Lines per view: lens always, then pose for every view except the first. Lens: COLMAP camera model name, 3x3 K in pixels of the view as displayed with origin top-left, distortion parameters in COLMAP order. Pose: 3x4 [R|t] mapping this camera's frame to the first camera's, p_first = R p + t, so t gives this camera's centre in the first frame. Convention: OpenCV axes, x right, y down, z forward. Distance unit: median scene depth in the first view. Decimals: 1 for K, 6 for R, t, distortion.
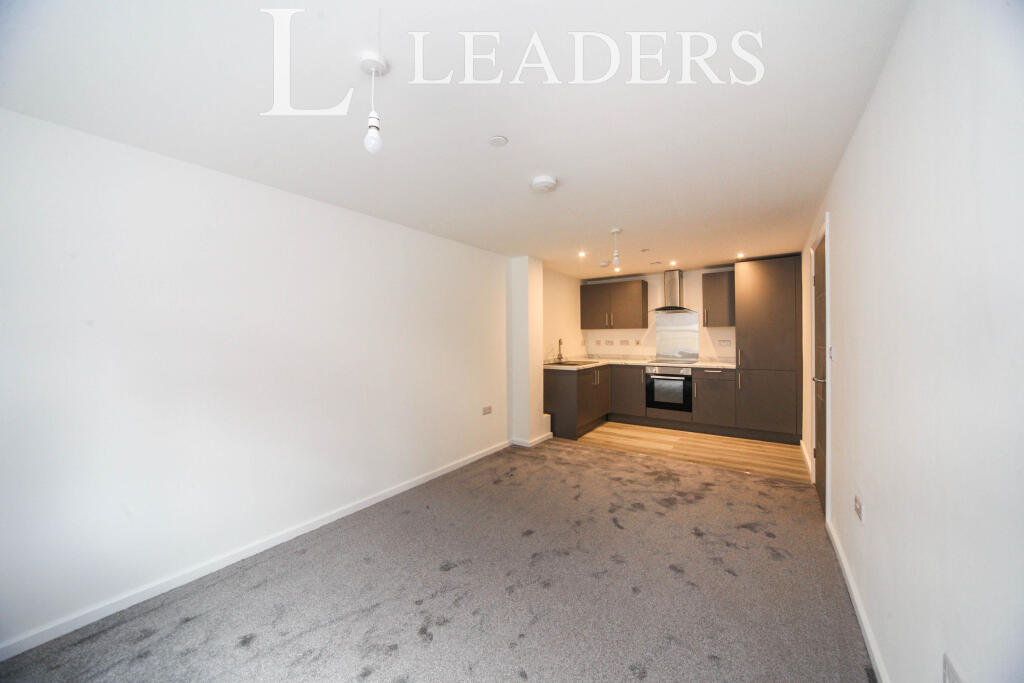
lens RADIAL K [[369.7, 0, 512.0], [0, 369.7, 341.5], [0, 0, 1]] dist [0.000854, 0.000104]
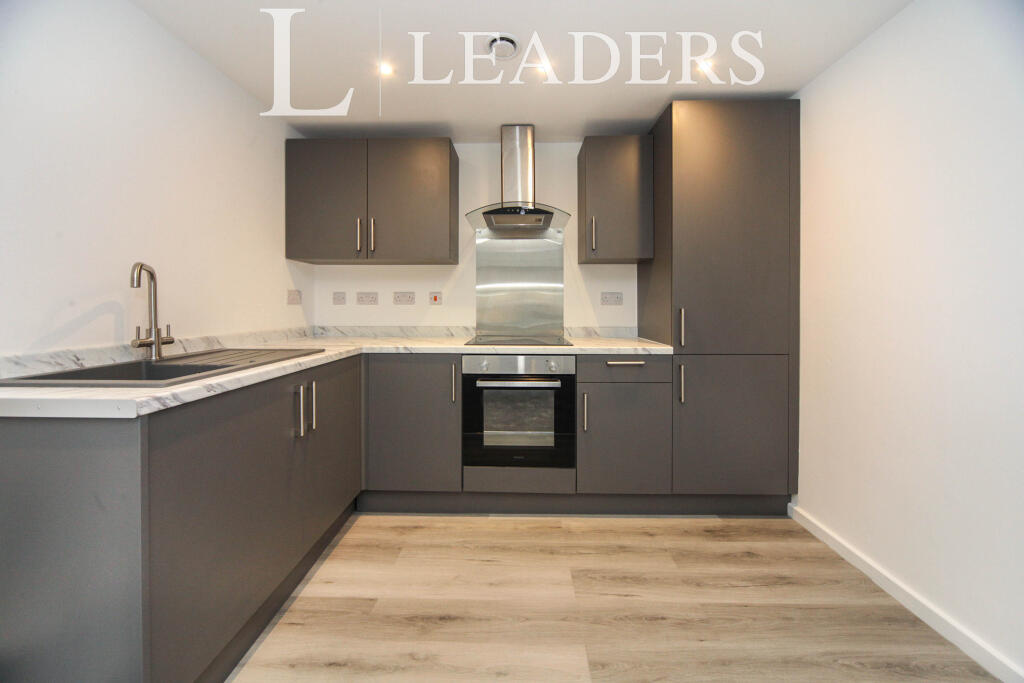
lens RADIAL K [[373.4, 0, 511.0], [0, 373.4, 315.6], [0, 0, 1]] dist [0.000036, 0.000012]
pose [[0.838501, -0.003409, 0.544889, 0.190226], [0.004092, 0.999992, -0.000040, 0.025850], [-0.544885, 0.002263, 0.838508, 0.629252]]
